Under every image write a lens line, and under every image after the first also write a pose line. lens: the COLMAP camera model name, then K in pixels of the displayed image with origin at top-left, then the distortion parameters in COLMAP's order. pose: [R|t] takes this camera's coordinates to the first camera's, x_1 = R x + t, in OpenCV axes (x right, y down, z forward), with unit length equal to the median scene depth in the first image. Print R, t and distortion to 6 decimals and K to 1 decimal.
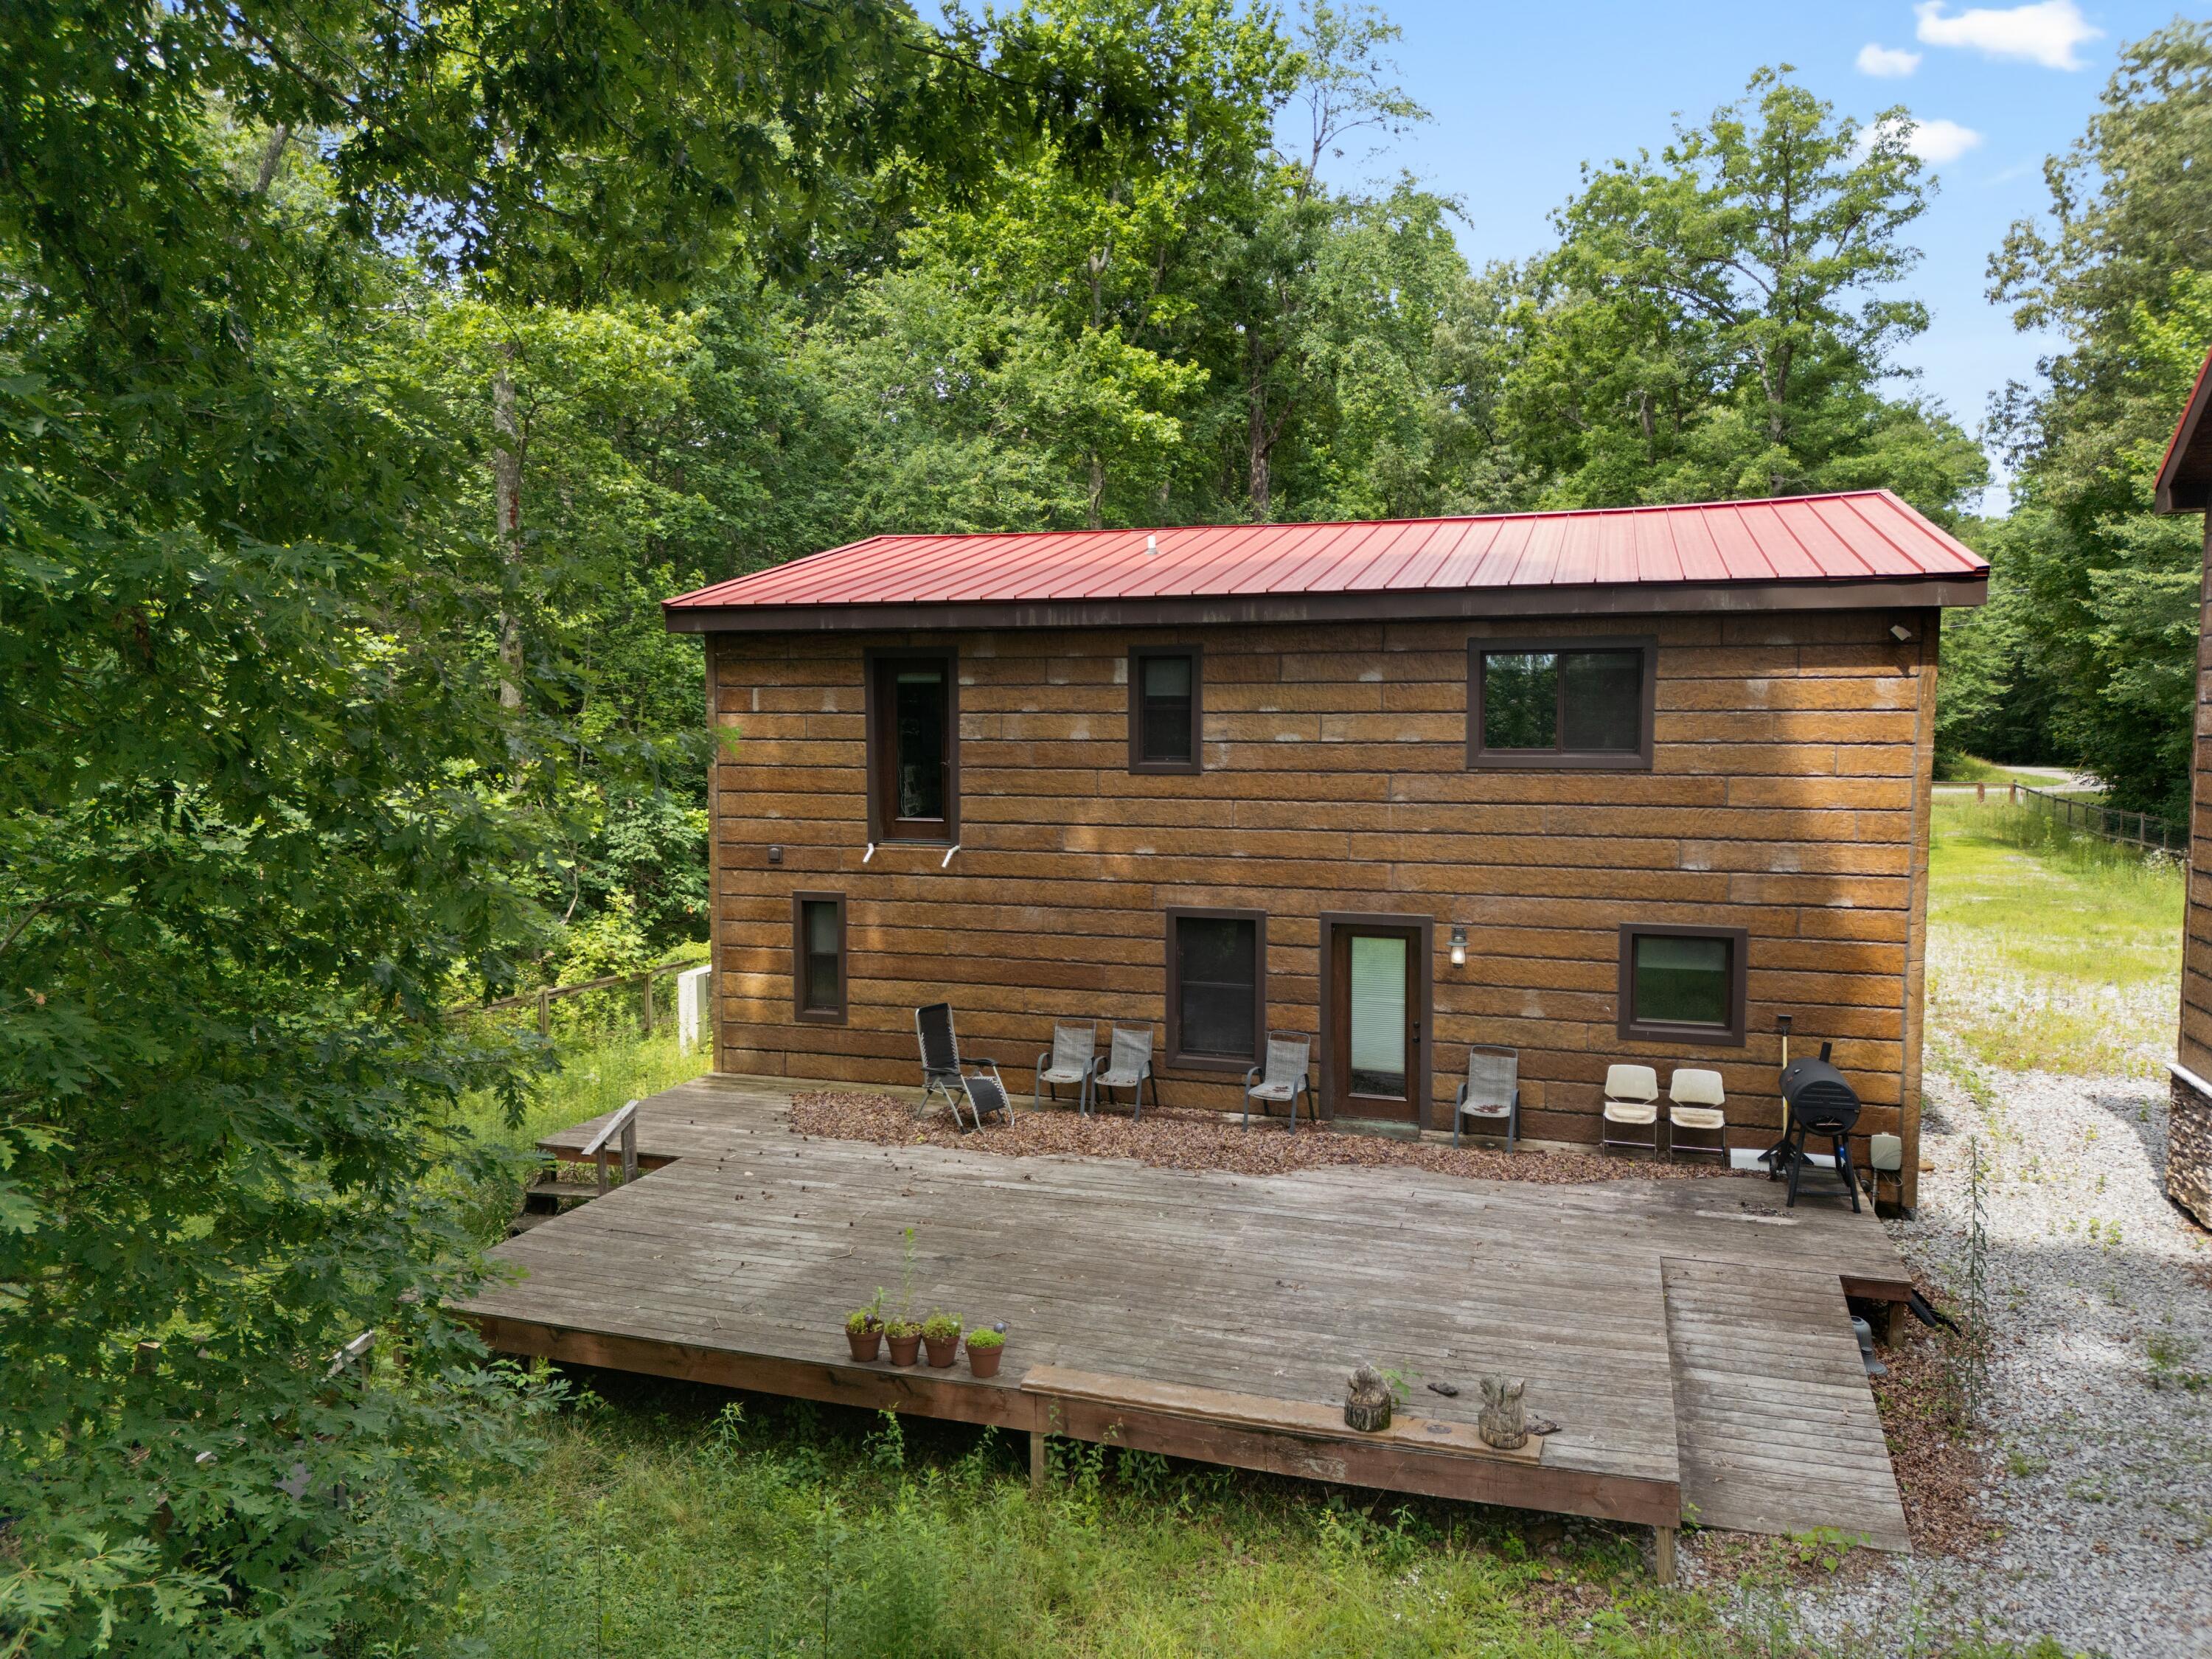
lens RADIAL K [[1545.9, 0, 1080.0], [0, 1545.9, 865.3], [0, 0, 1]] dist [0.104802, -0.092203]
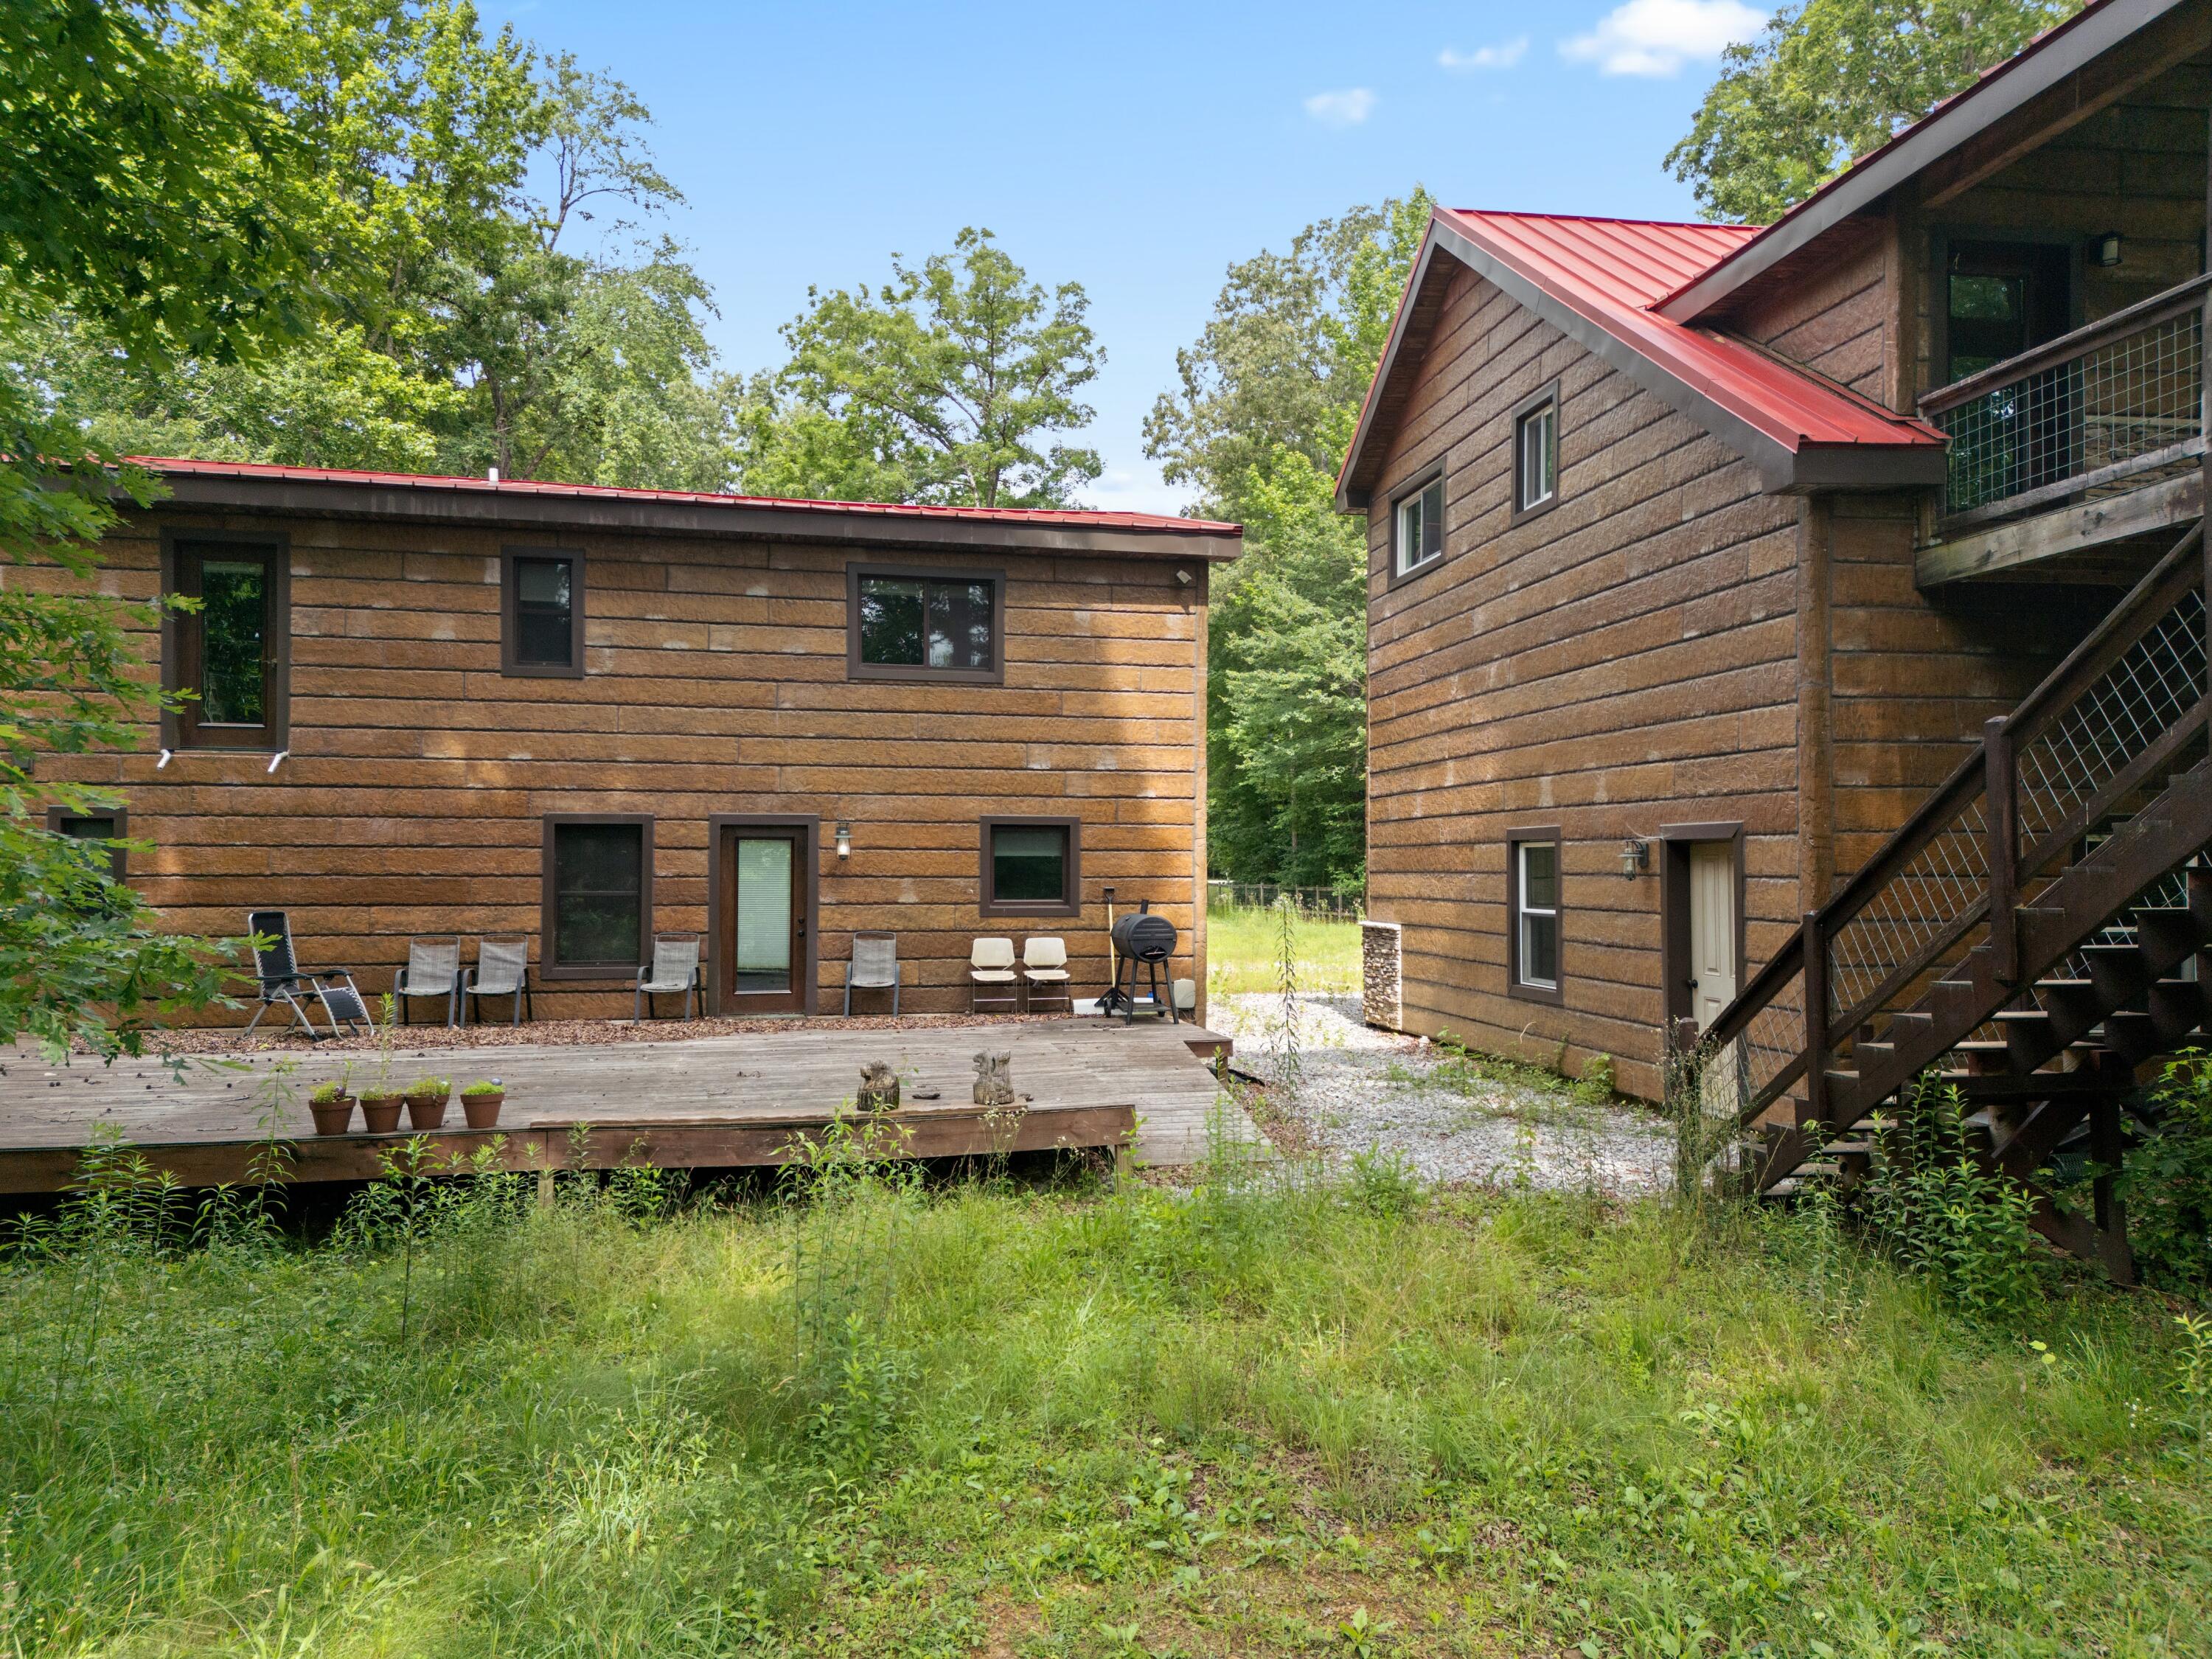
lens RADIAL K [[1544.1, 0, 1106.0], [0, 1544.1, 829.5], [0, 0, 1]] dist [0.102370, -0.066266]
pose [[0.880374, 0.011952, 0.474129, -0.098322], [0.026003, 0.996963, -0.073414, 0.117119], [-0.473566, 0.076960, 0.877390, -0.033597]]
